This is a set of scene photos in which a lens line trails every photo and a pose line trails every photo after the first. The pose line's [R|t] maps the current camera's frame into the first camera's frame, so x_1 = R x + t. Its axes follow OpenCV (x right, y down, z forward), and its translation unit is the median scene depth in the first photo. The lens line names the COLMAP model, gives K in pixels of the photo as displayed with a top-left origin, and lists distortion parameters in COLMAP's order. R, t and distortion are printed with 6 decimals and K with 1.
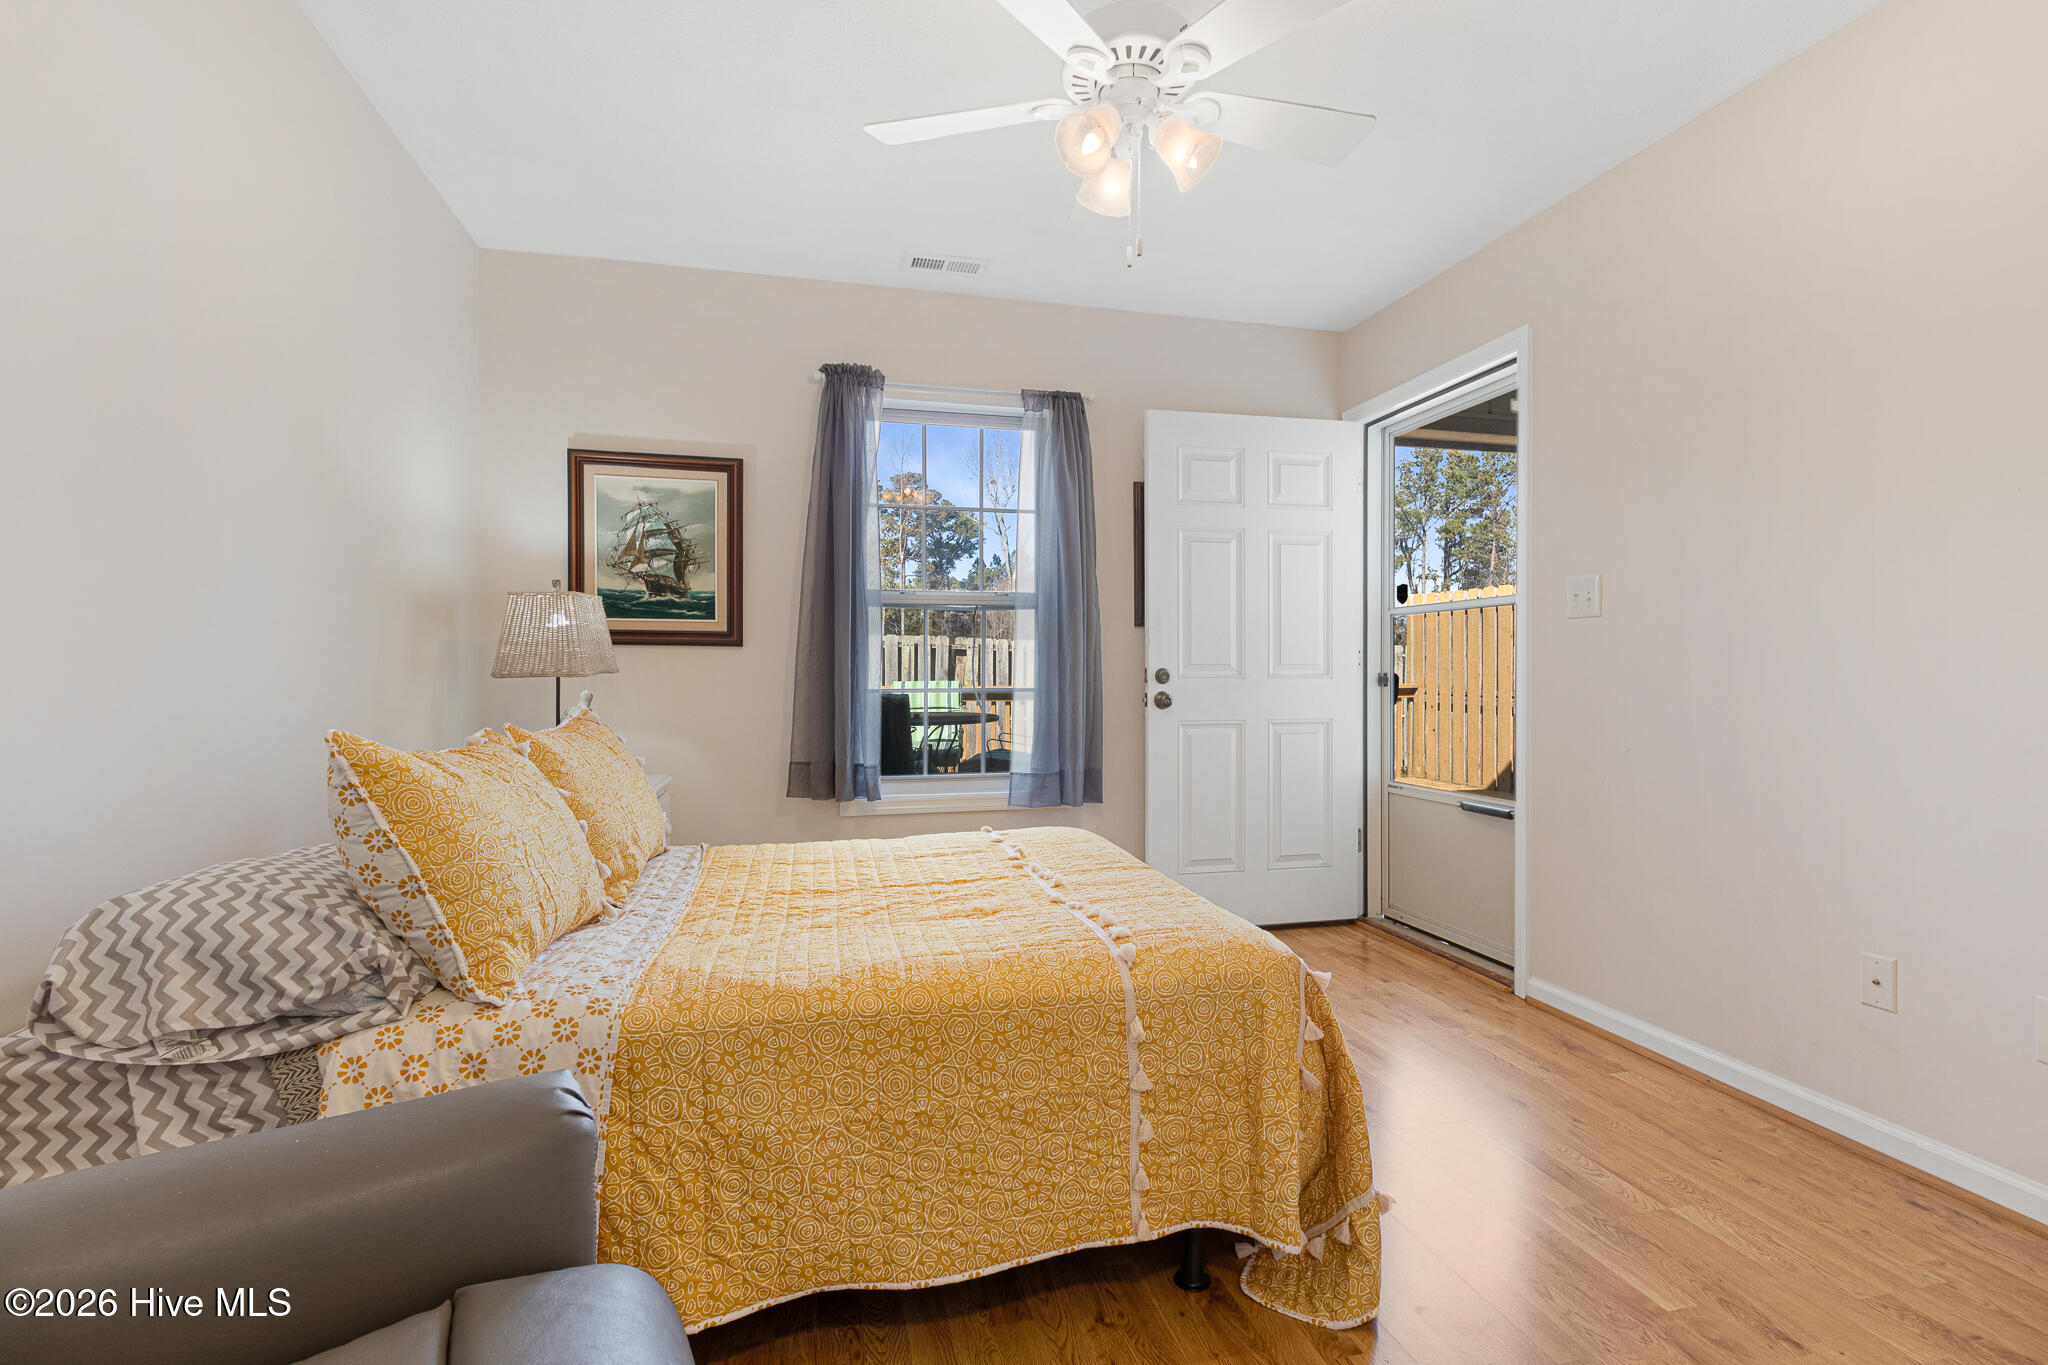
lens RADIAL K [[959.6, 0, 996.8], [0, 959.6, 675.8], [0, 0, 1]] dist [0.006158, 0.000386]
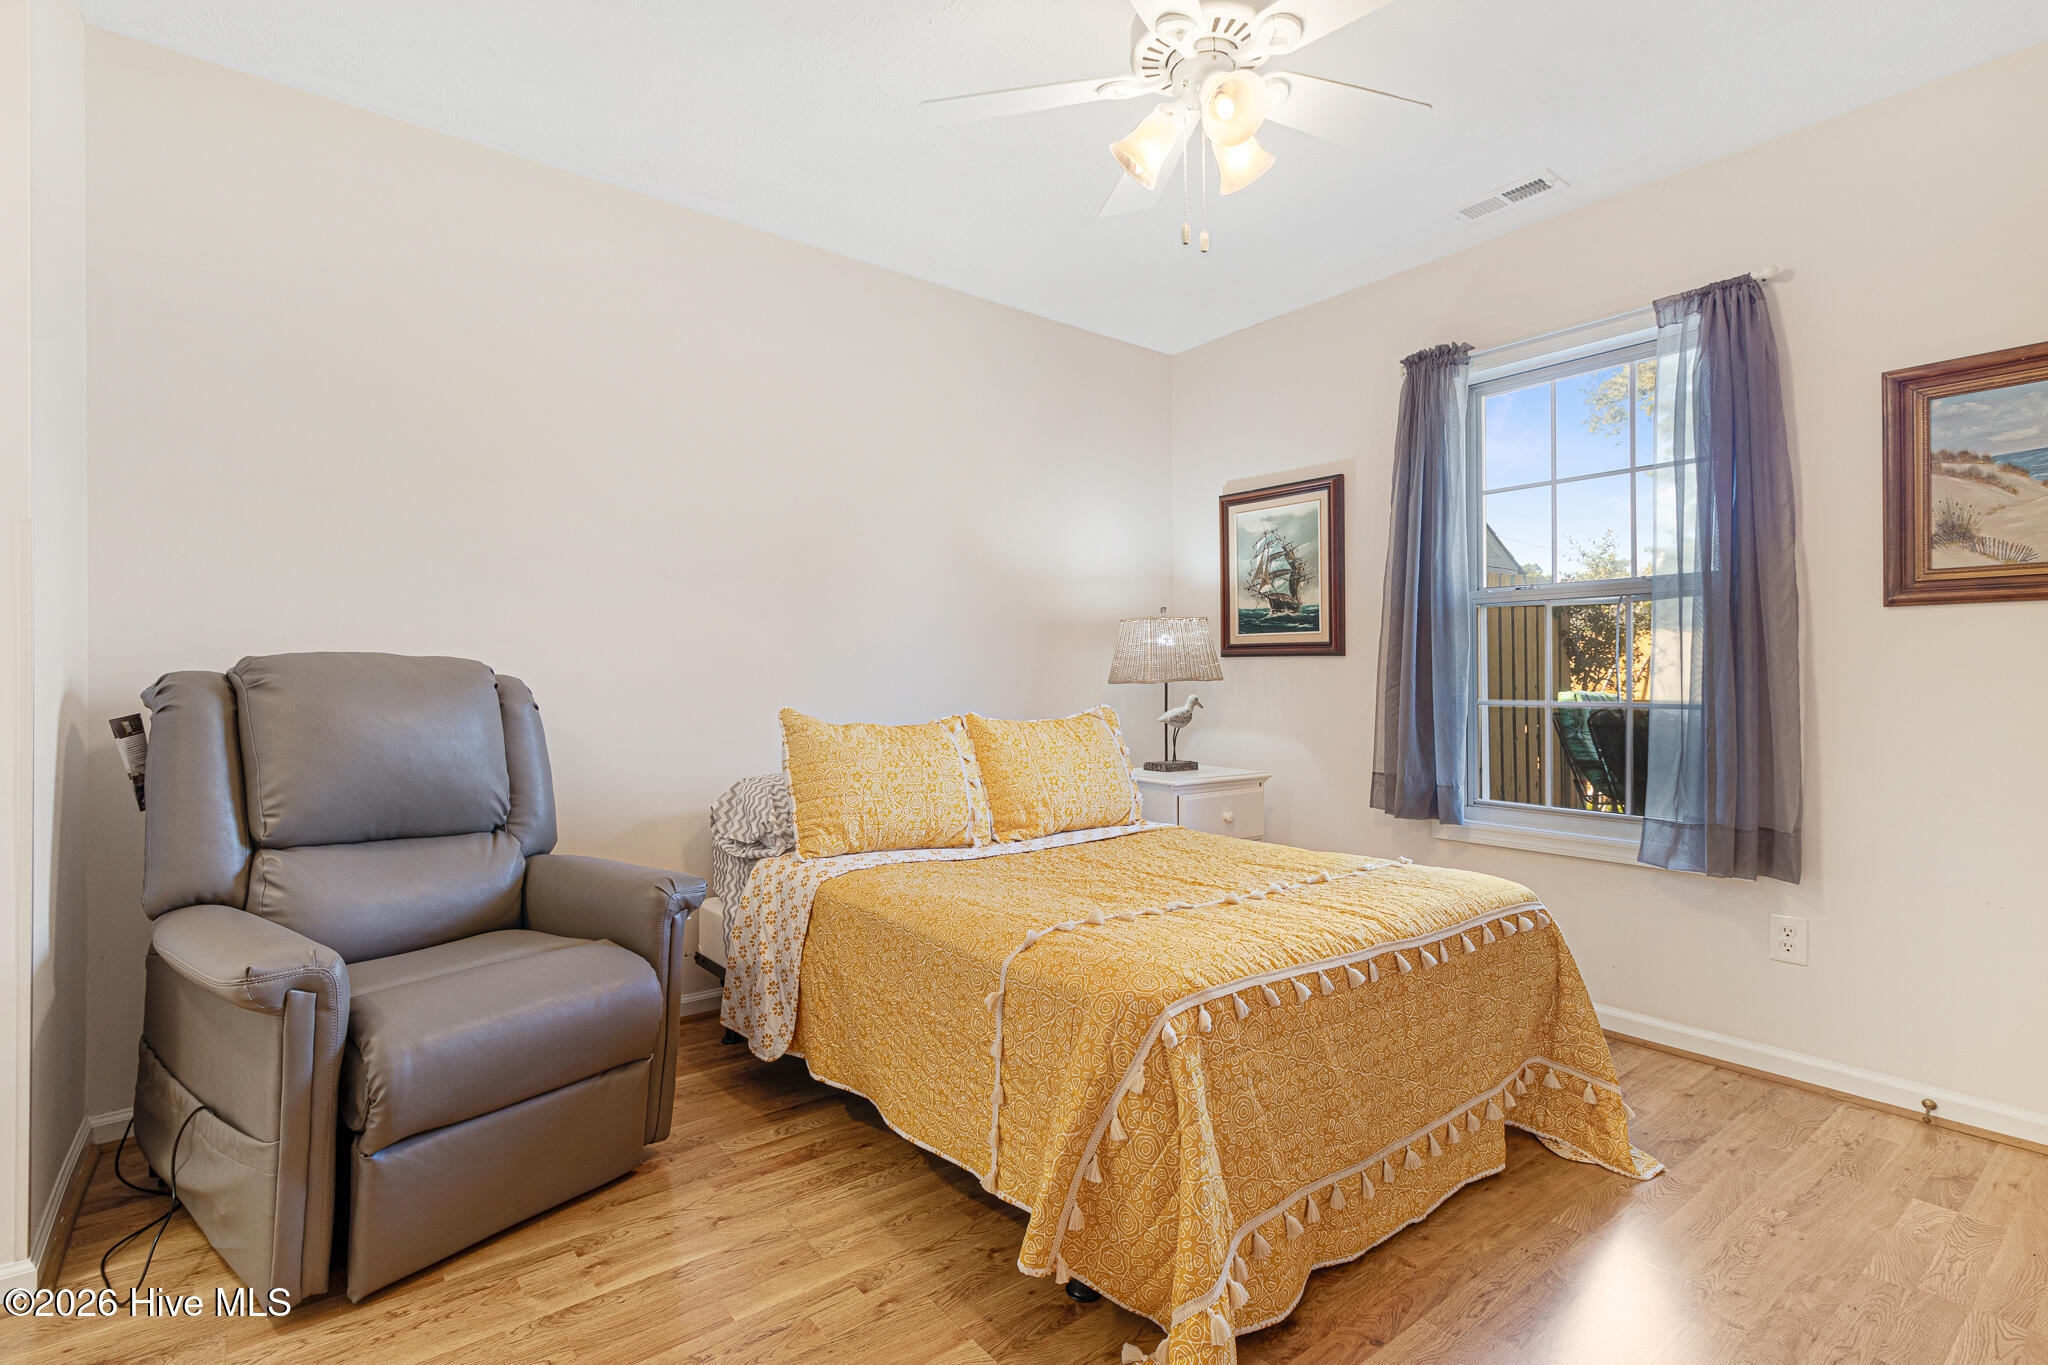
lens RADIAL K [[959.6, 0, 996.8], [0, 959.6, 675.8], [0, 0, 1]] dist [0.006158, 0.000386]
pose [[0.392045, -0.001004, -0.919945, 0.546165], [-0.008652, 0.999951, -0.004779, -0.001132], [0.919905, 0.009833, 0.392017, 0.262496]]
